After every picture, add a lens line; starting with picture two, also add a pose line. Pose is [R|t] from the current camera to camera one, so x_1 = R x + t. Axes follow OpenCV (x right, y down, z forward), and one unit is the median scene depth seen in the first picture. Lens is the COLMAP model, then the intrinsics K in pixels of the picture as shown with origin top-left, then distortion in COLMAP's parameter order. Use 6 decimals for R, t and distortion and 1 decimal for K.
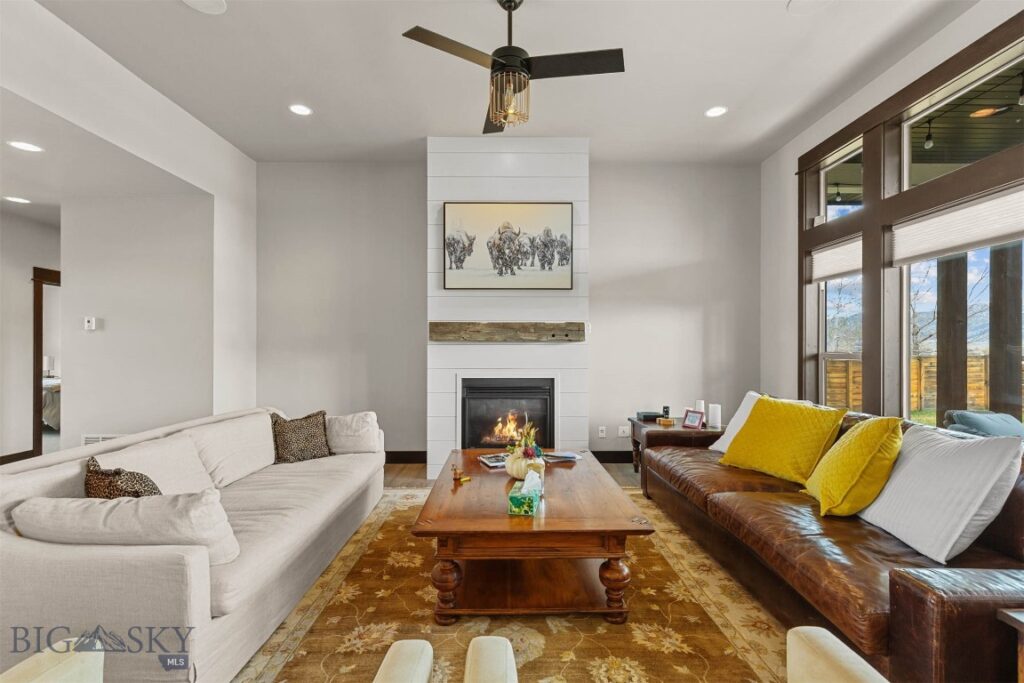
lens RADIAL K [[453.0, 0, 512.0], [0, 453.0, 341.5], [0, 0, 1]] dist [0.018916, -0.000249]
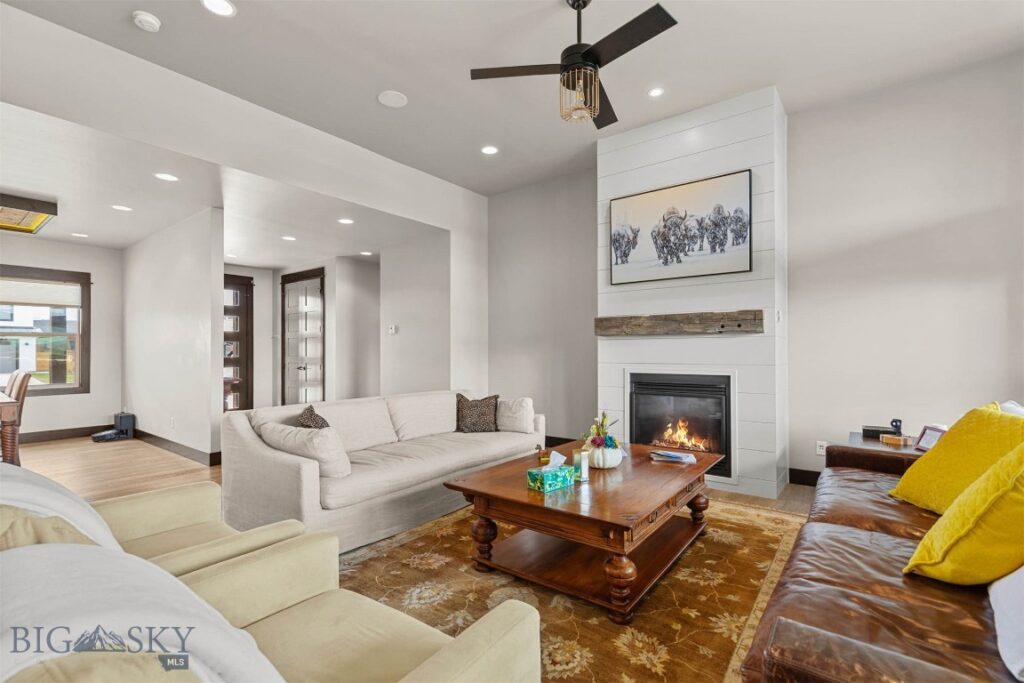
lens RADIAL K [[453.0, 0, 512.0], [0, 453.0, 341.5], [0, 0, 1]] dist [0.018916, -0.000249]
pose [[0.797997, -0.015703, -0.602456, 0.287509], [0.011971, 0.999876, -0.010206, 0.019554], [0.602542, 0.000933, 0.798086, 0.052283]]
